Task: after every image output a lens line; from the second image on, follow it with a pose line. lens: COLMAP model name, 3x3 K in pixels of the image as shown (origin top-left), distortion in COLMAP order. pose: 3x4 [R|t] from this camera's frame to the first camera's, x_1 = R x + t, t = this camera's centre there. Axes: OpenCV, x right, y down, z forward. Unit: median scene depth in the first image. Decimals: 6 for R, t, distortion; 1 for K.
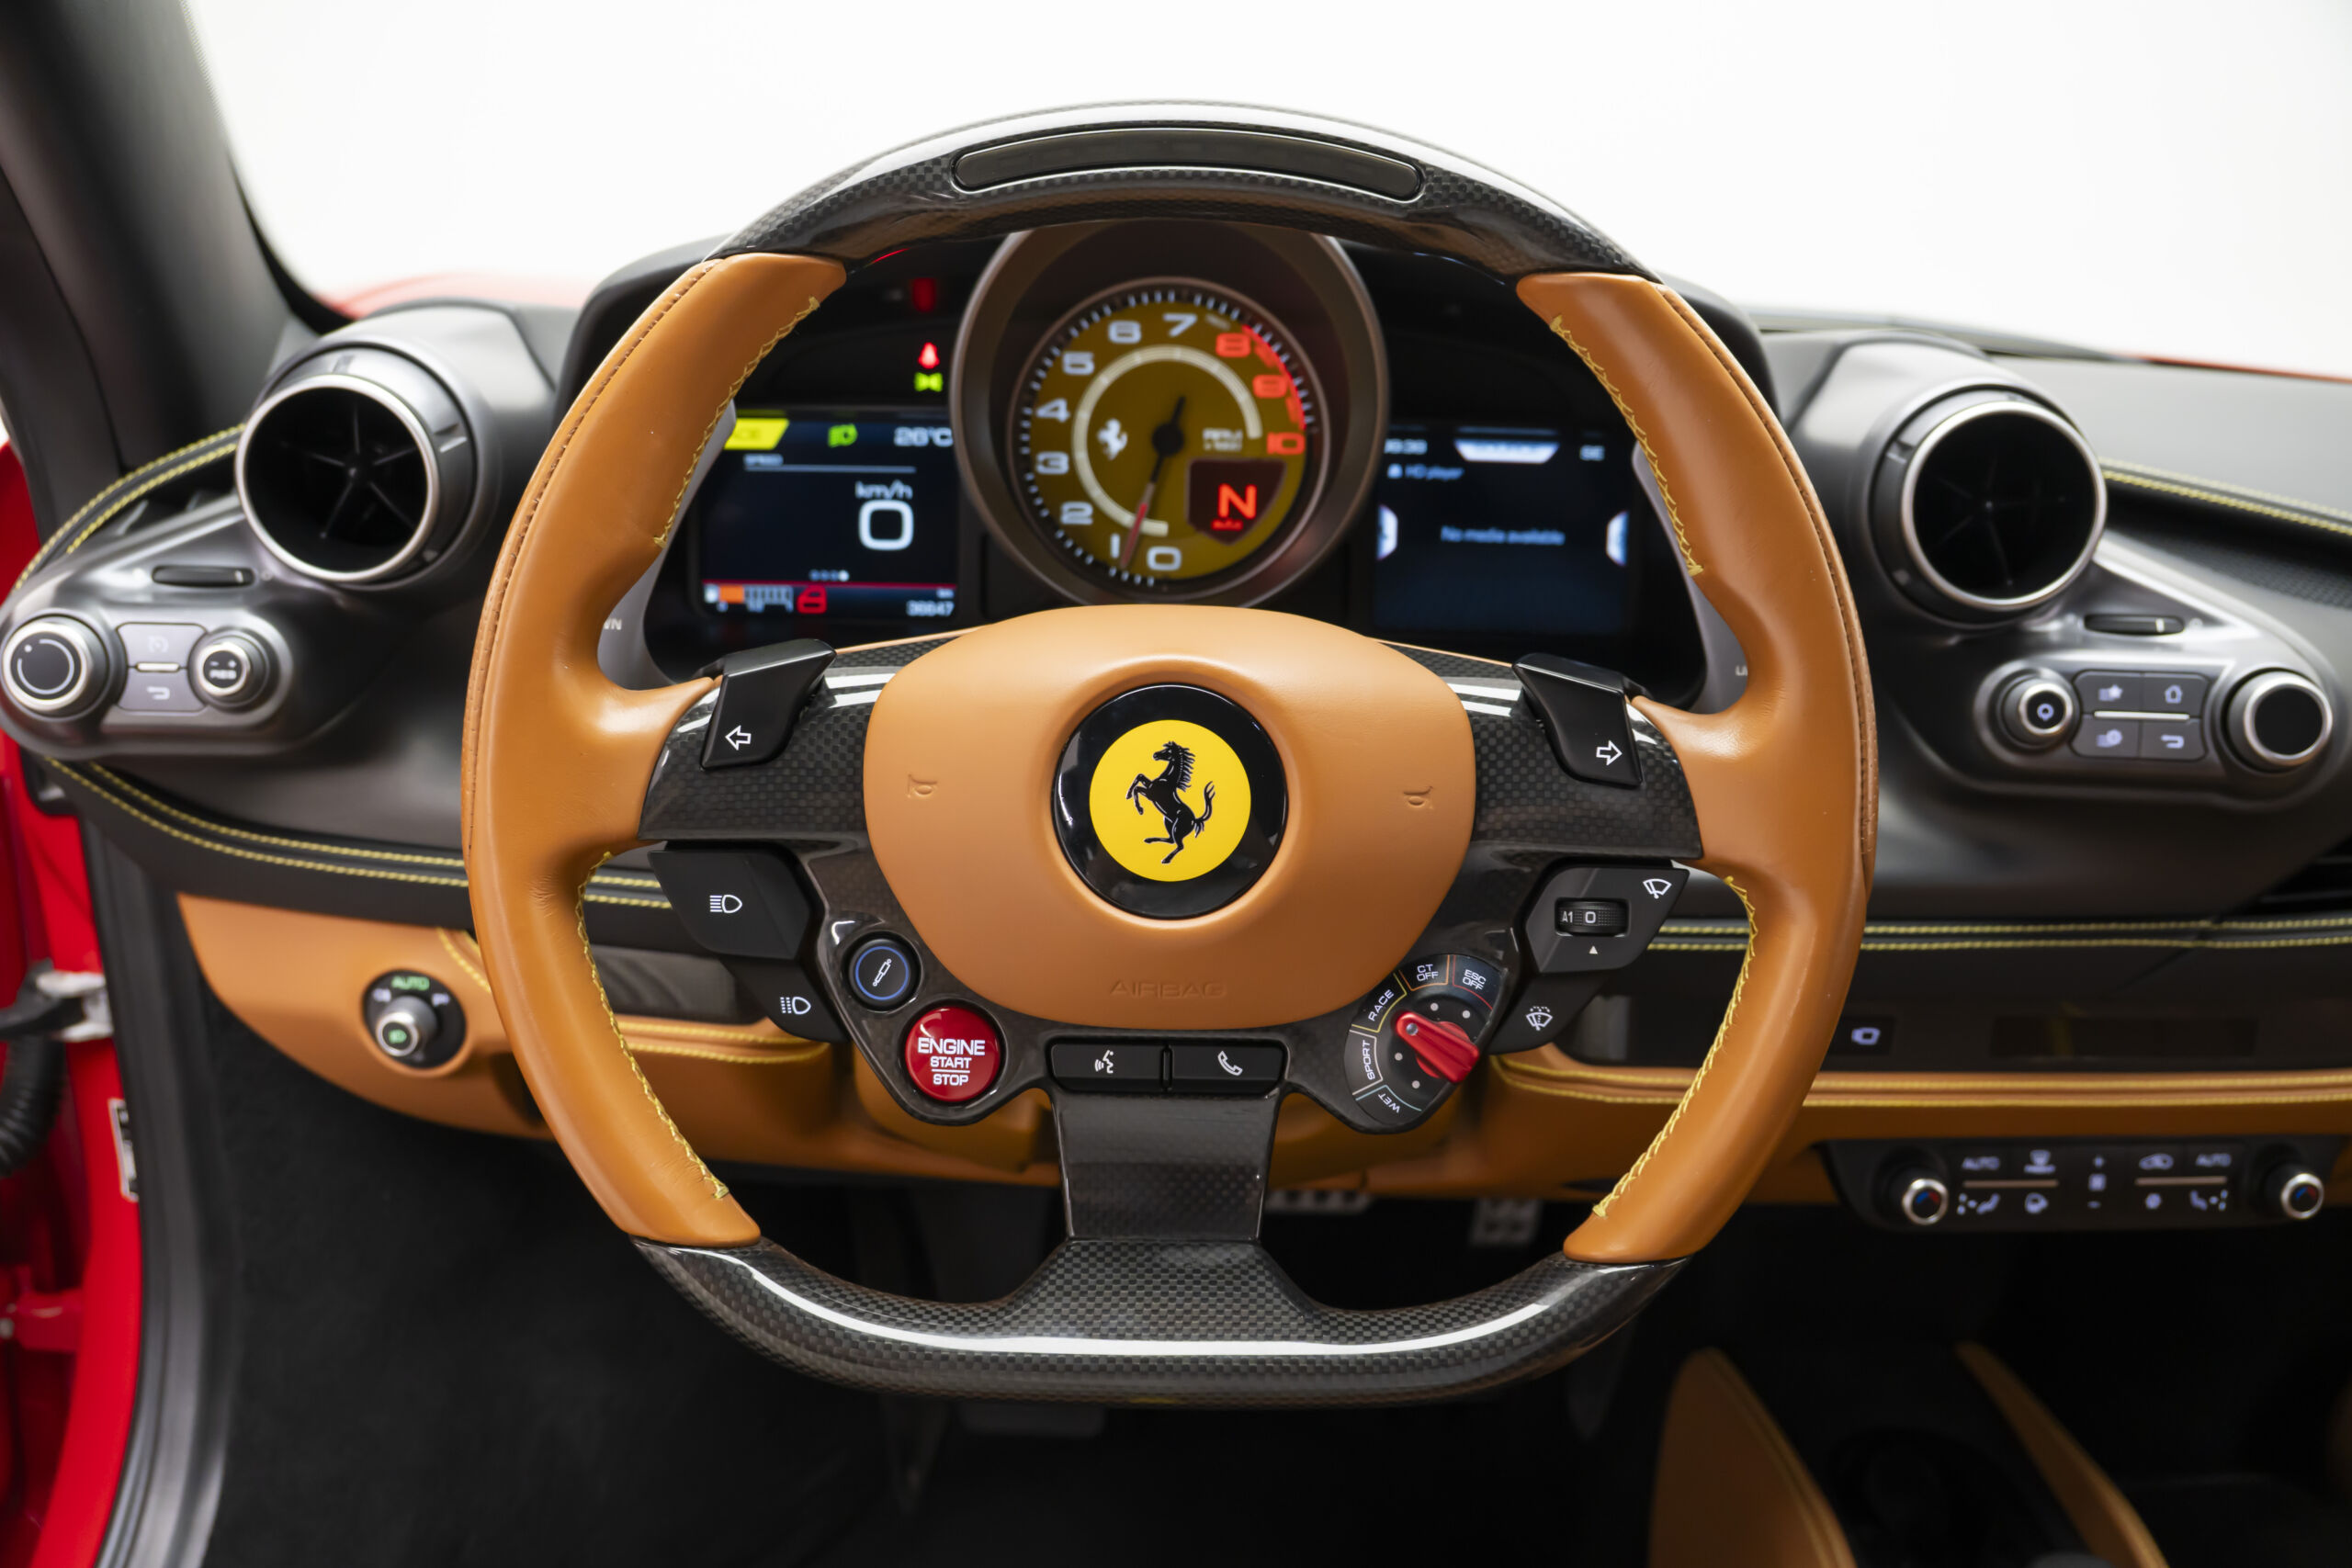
lens RADIAL K [[1802.5, 0, 1176.0], [0, 1802.5, 826.1], [0, 0, 1]] dist [-0.140718, 0.008600]
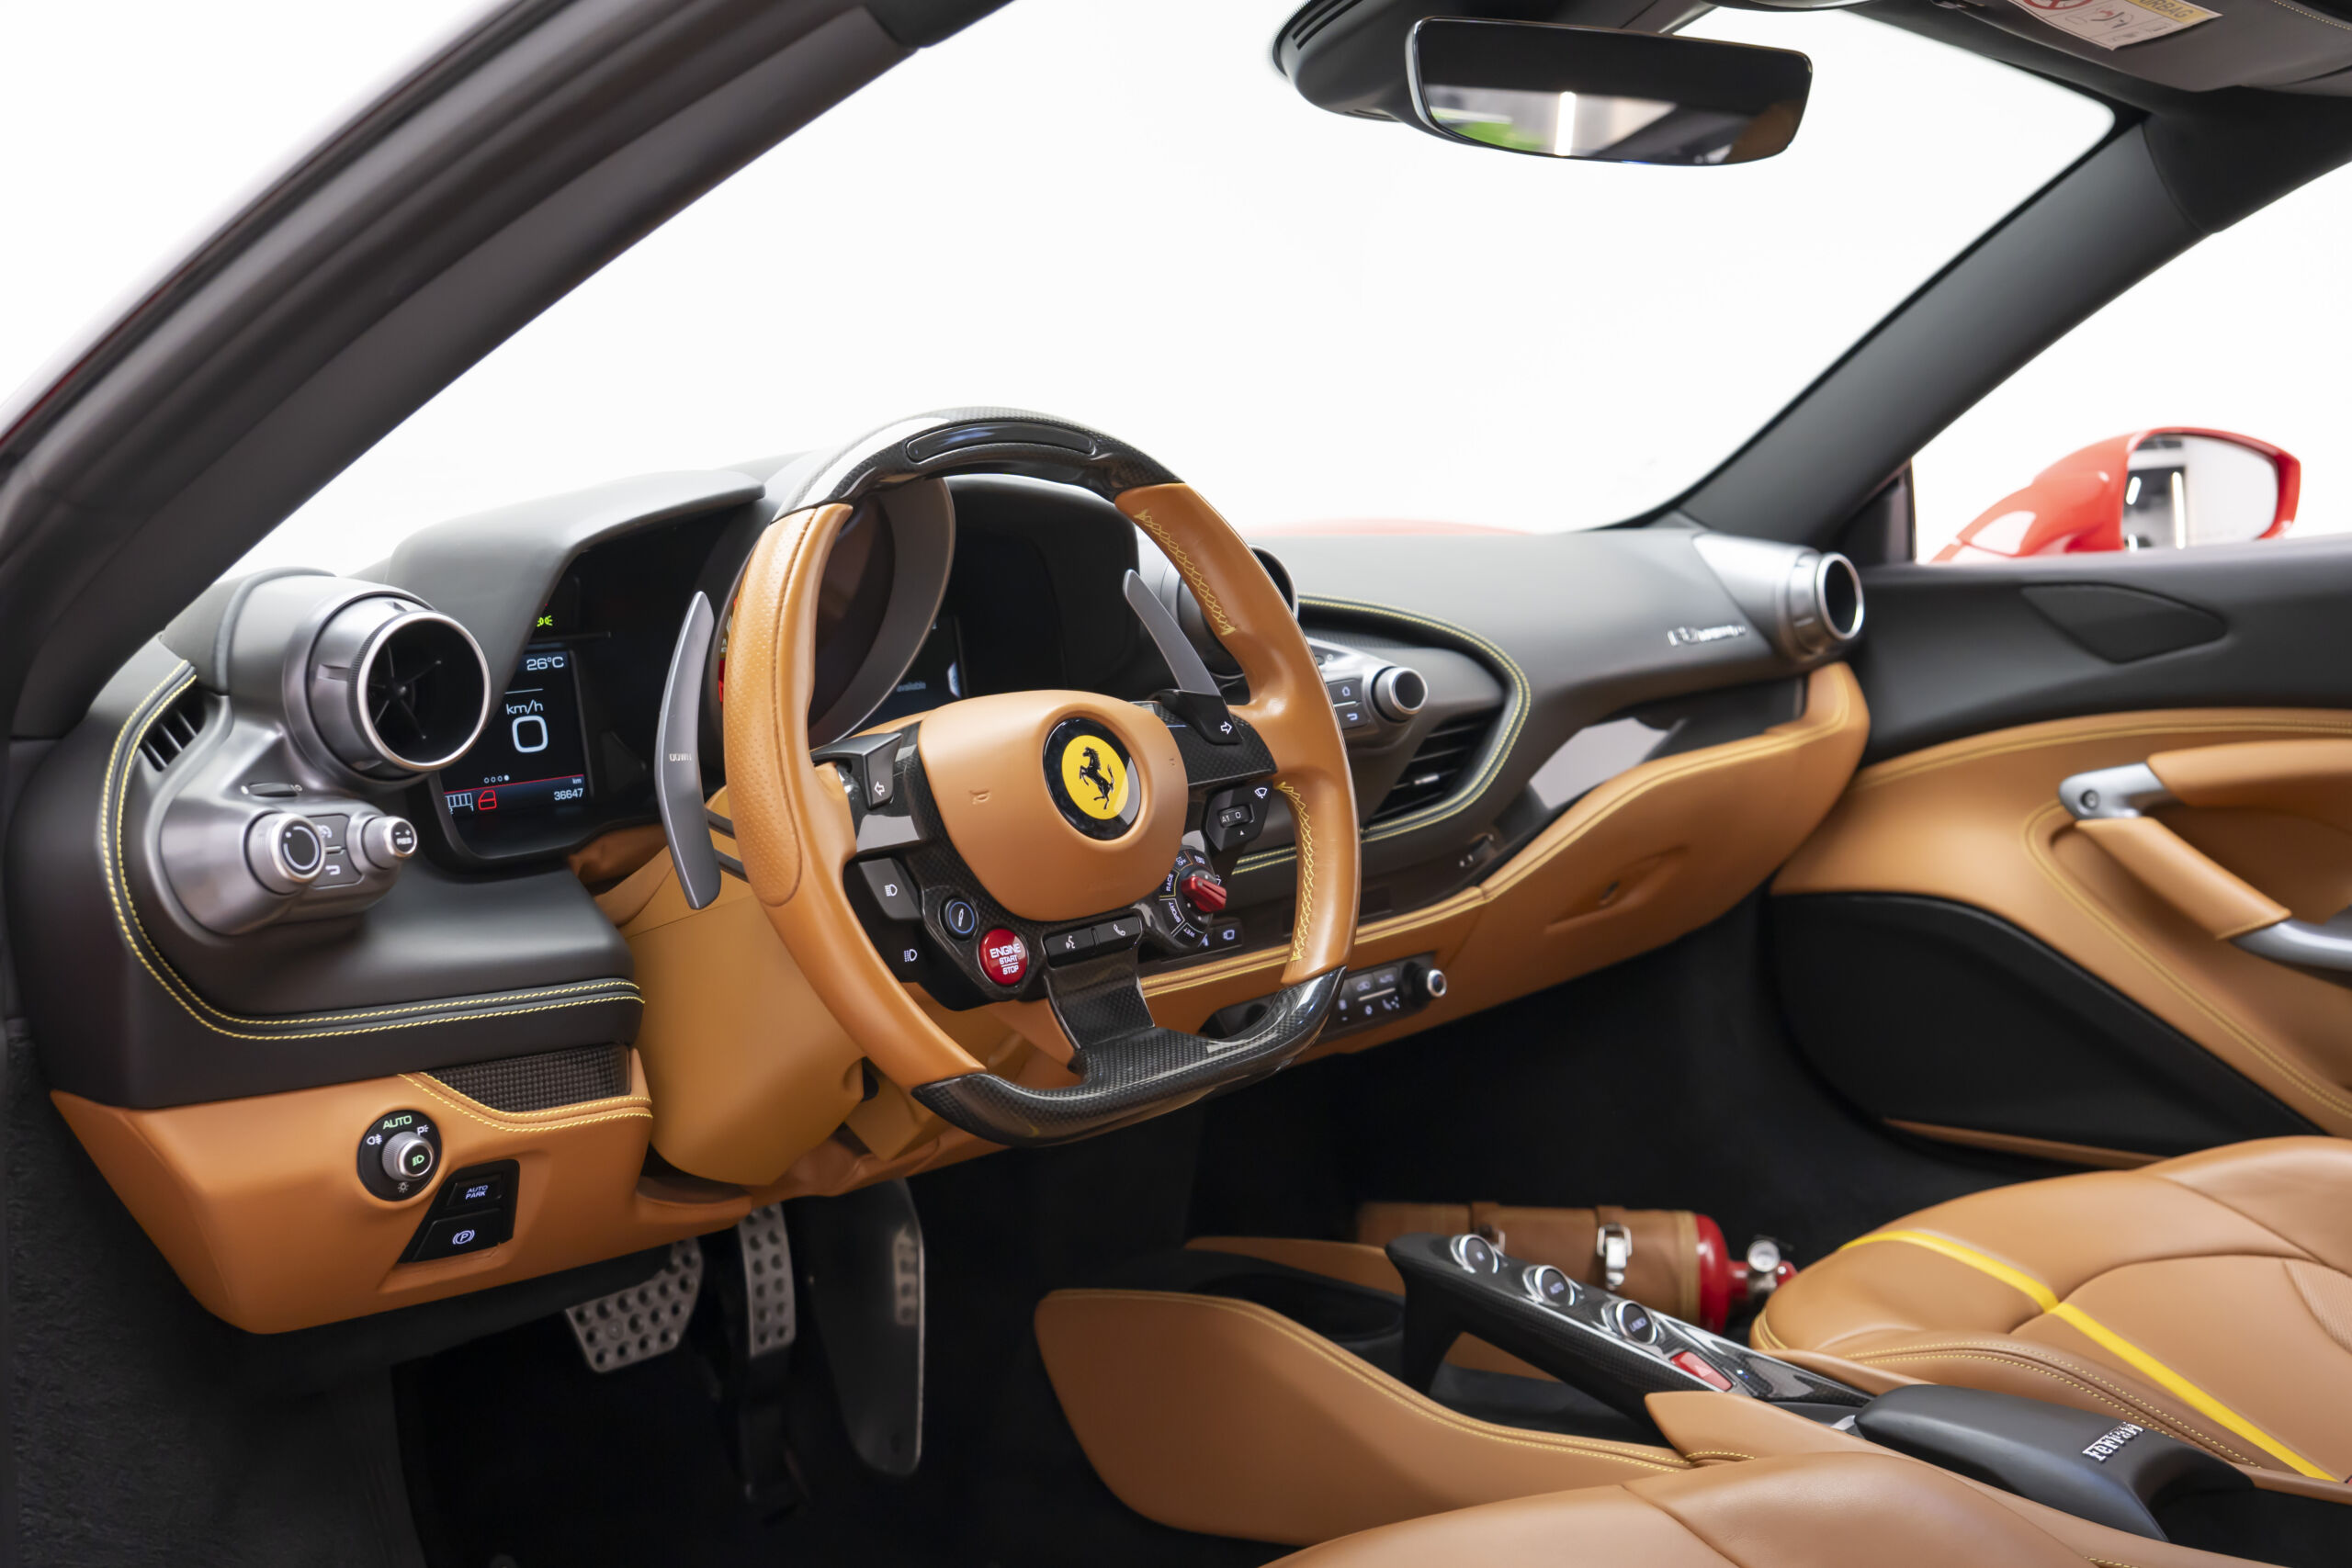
lens RADIAL K [[2552.3, 0, 1176.0], [0, 2552.3, 784.0], [0, 0, 1]] dist [-0.178410, -0.008544]
pose [[0.667090, -0.134441, 0.732746, -1.312261], [0.286694, 0.954160, -0.085939, 0.169579], [-0.687603, 0.267403, 0.675054, -0.580271]]
